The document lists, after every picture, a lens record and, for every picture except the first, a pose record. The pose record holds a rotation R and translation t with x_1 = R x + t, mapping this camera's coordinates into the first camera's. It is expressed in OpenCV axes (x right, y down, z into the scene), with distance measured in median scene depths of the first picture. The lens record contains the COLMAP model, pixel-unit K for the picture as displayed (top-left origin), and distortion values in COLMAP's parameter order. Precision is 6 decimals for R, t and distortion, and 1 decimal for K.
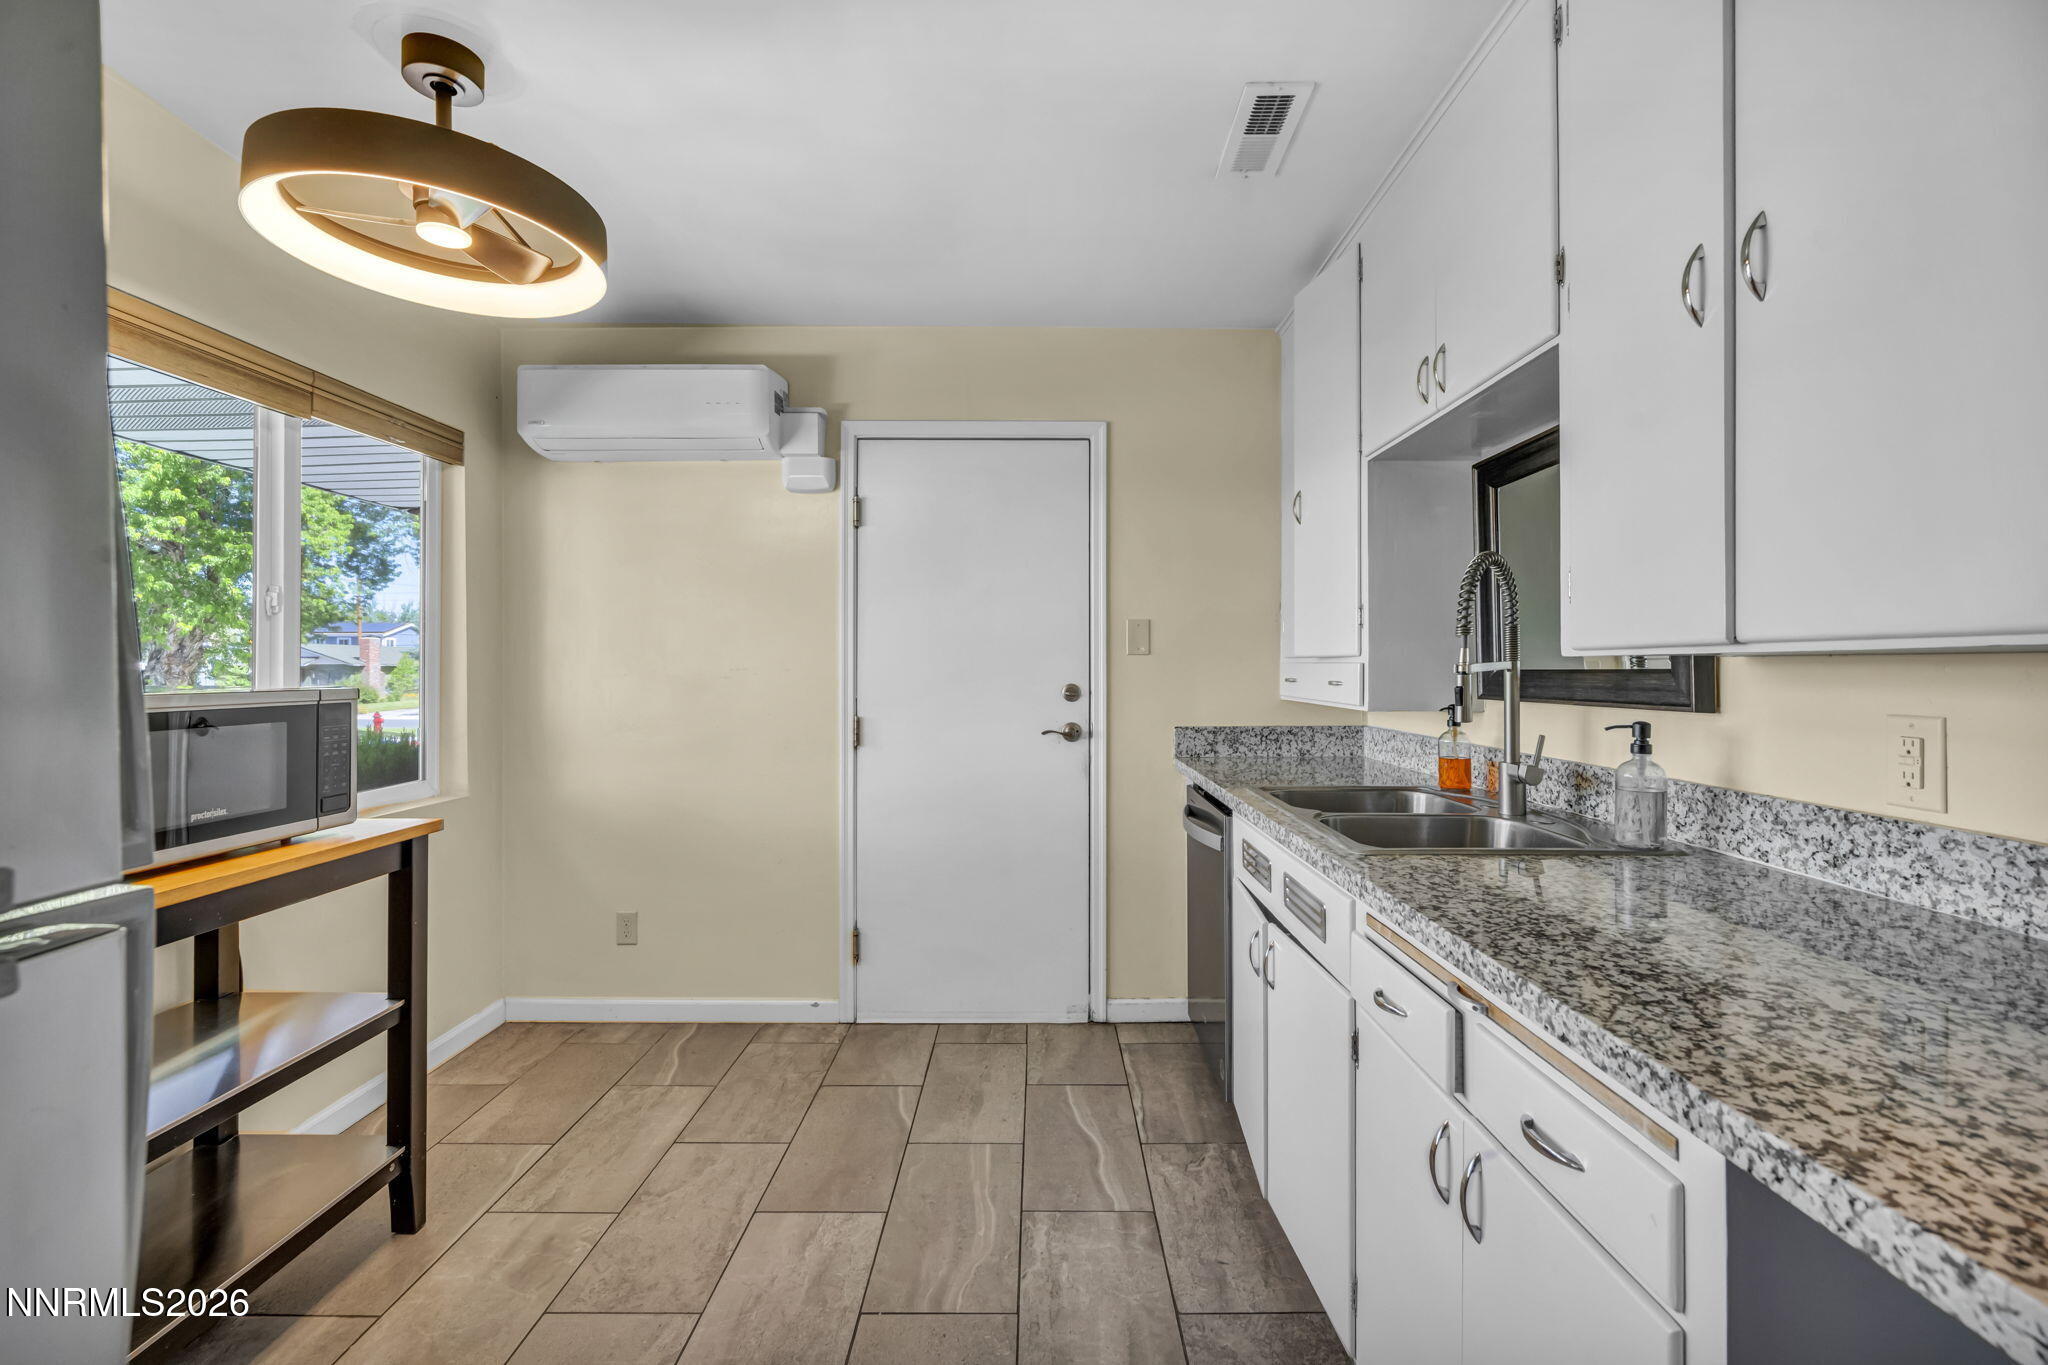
lens RADIAL K [[873.7, 0, 1029.0], [0, 873.7, 670.7], [0, 0, 1]] dist [0.000838, -0.000062]
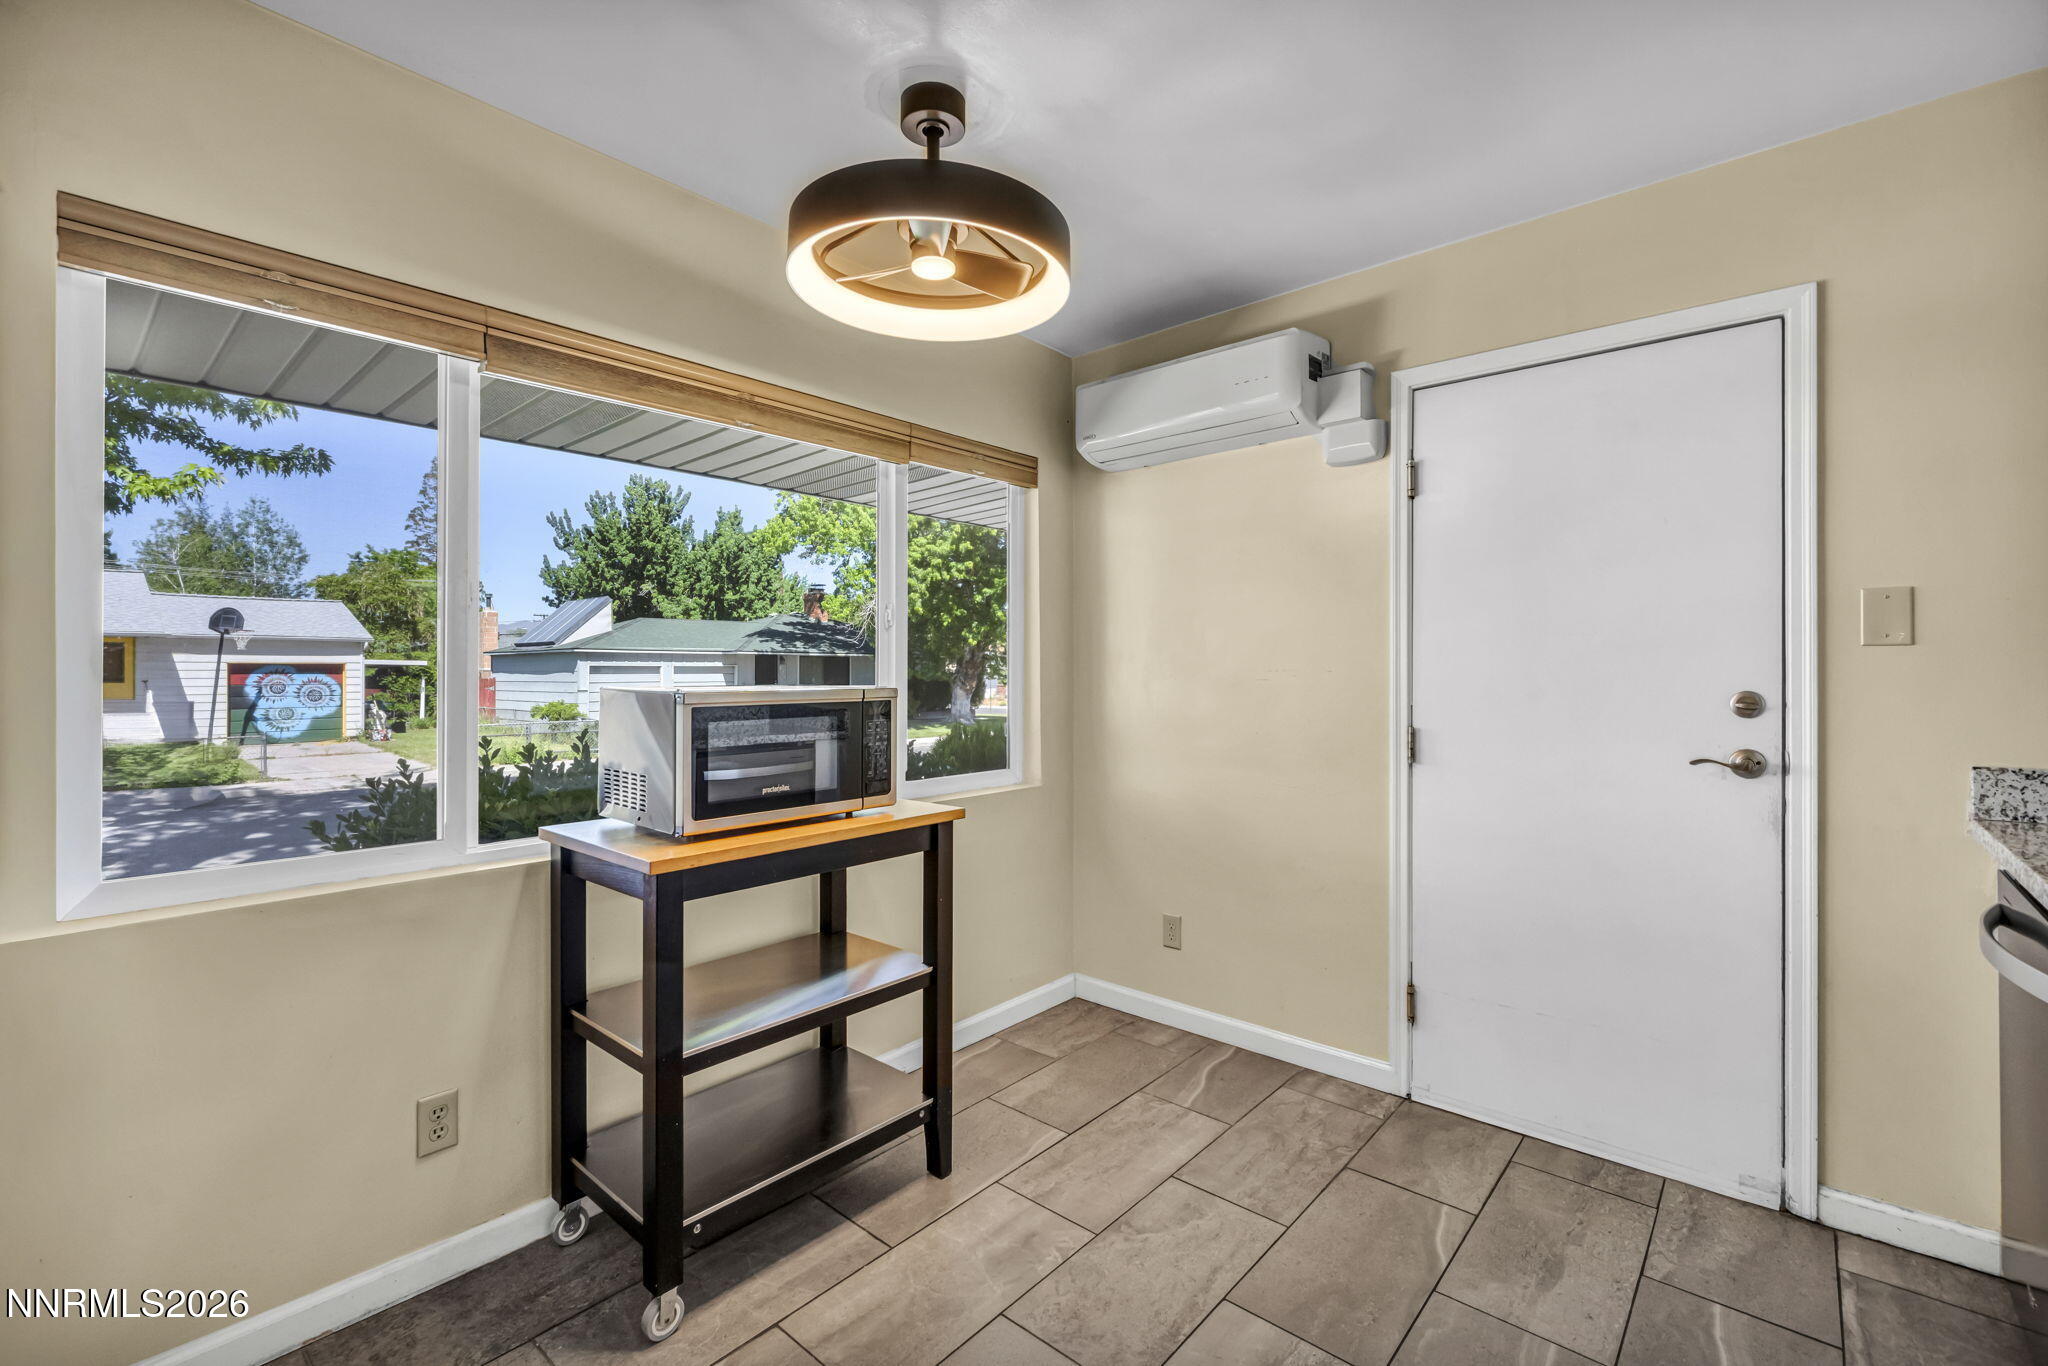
lens RADIAL K [[880.5, 0, 1026.7], [0, 880.5, 671.8], [0, 0, 1]] dist [-0.001071, -0.000312]
pose [[0.761276, -0.001168, -0.648427, 0.075355], [0.000815, 0.999999, -0.000845, 0.000316], [0.648427, 0.000115, 0.761277, 0.155634]]
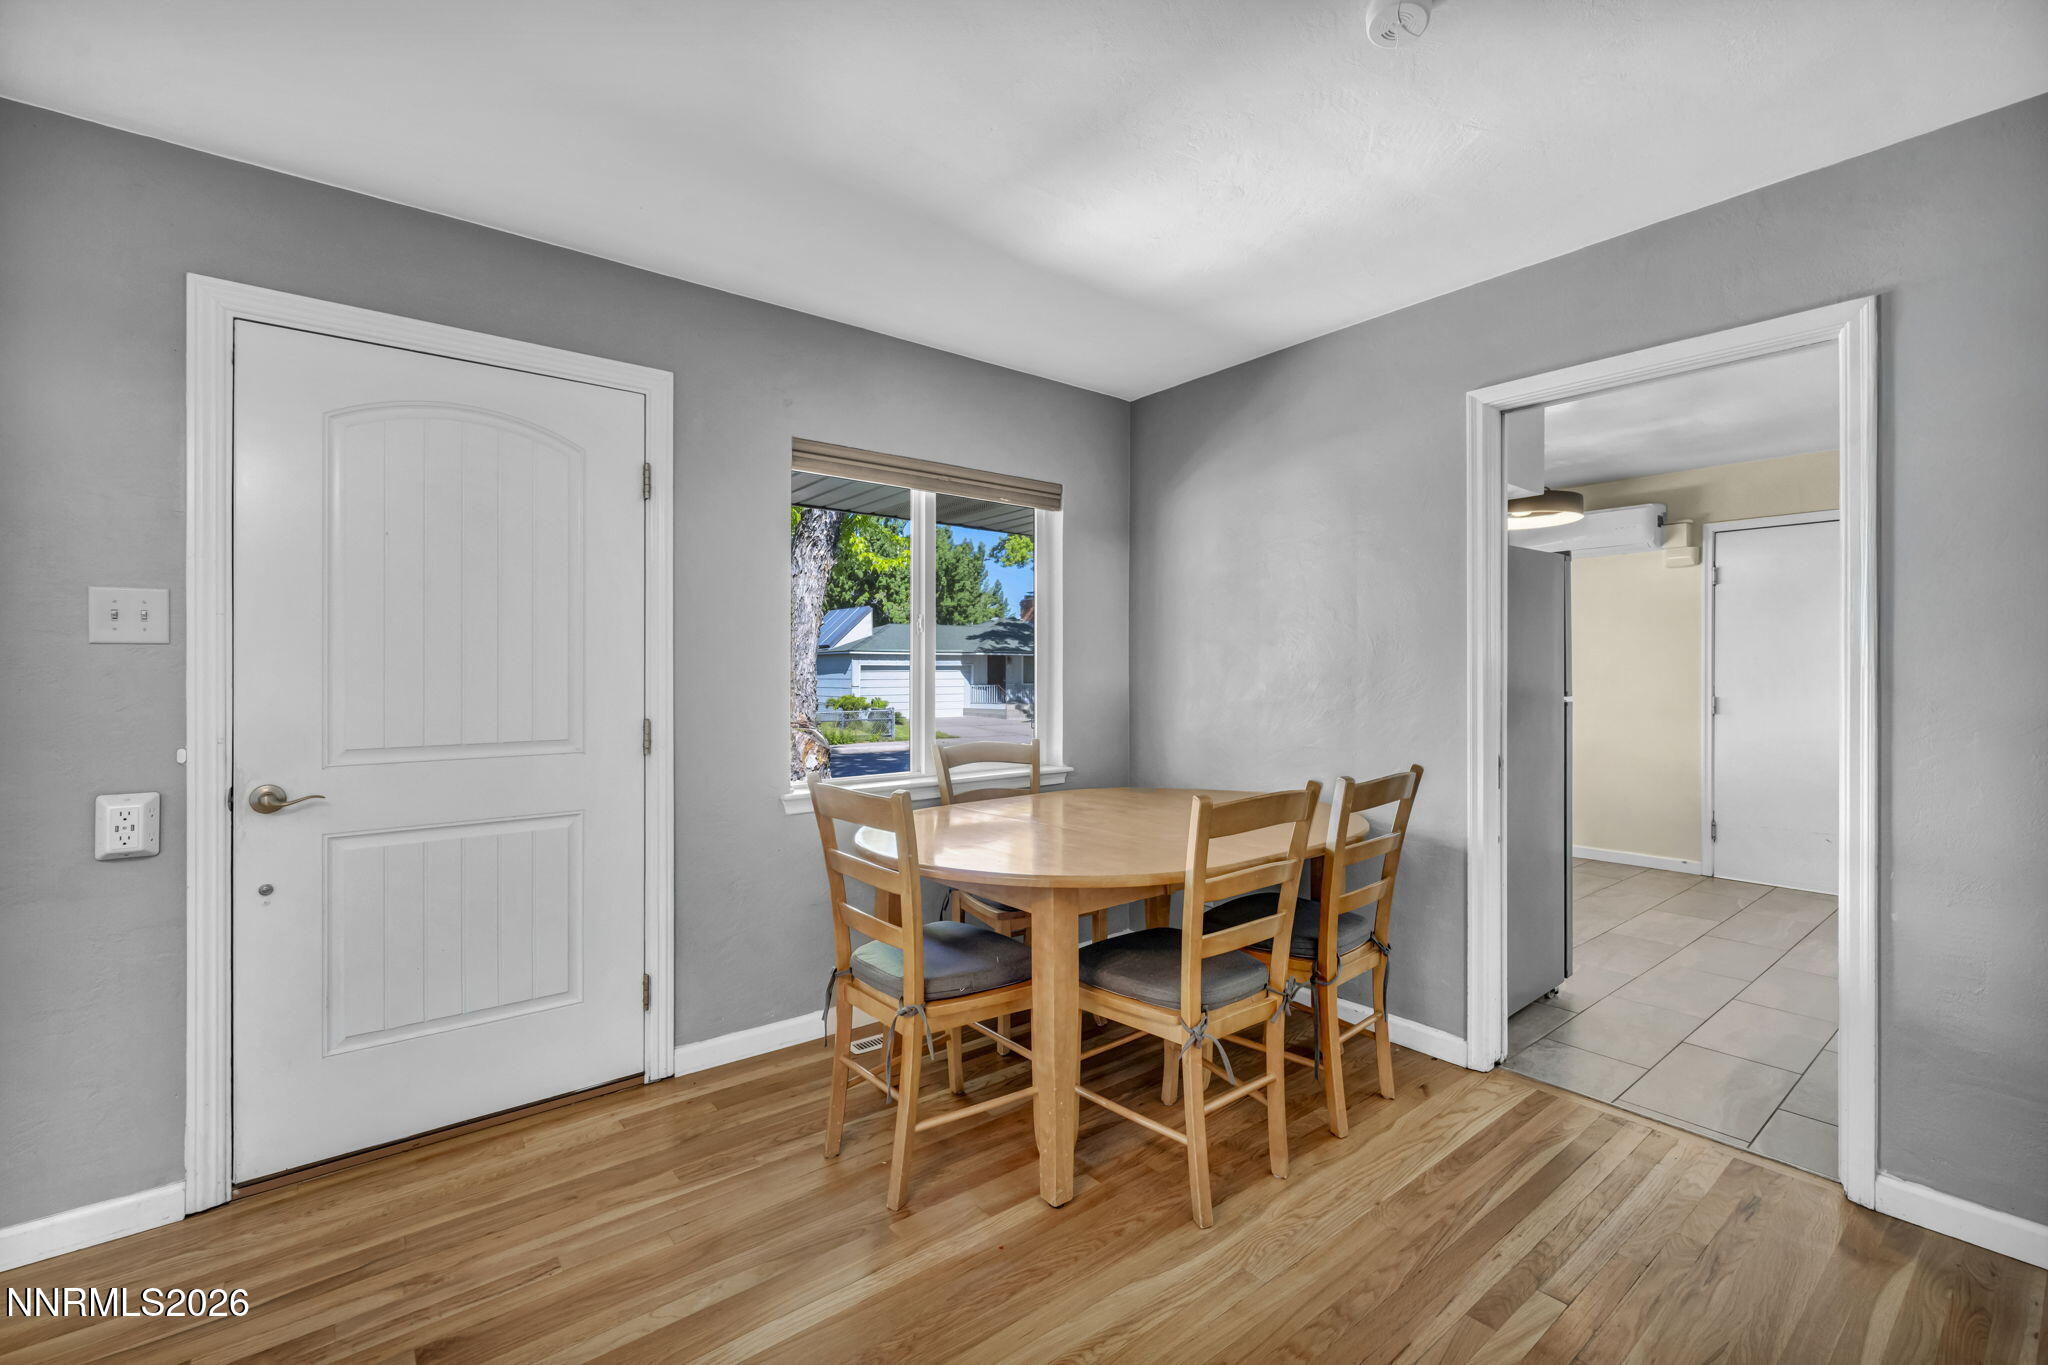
lens RADIAL K [[873.7, 0, 1029.0], [0, 873.7, 670.7], [0, 0, 1]] dist [0.000838, -0.000062]
pose [[0.644470, -0.000532, -0.764630, 0.284319], [0.000003, 1.000000, -0.000693, 0.004217], [0.764630, 0.000444, 0.644469, -1.300990]]
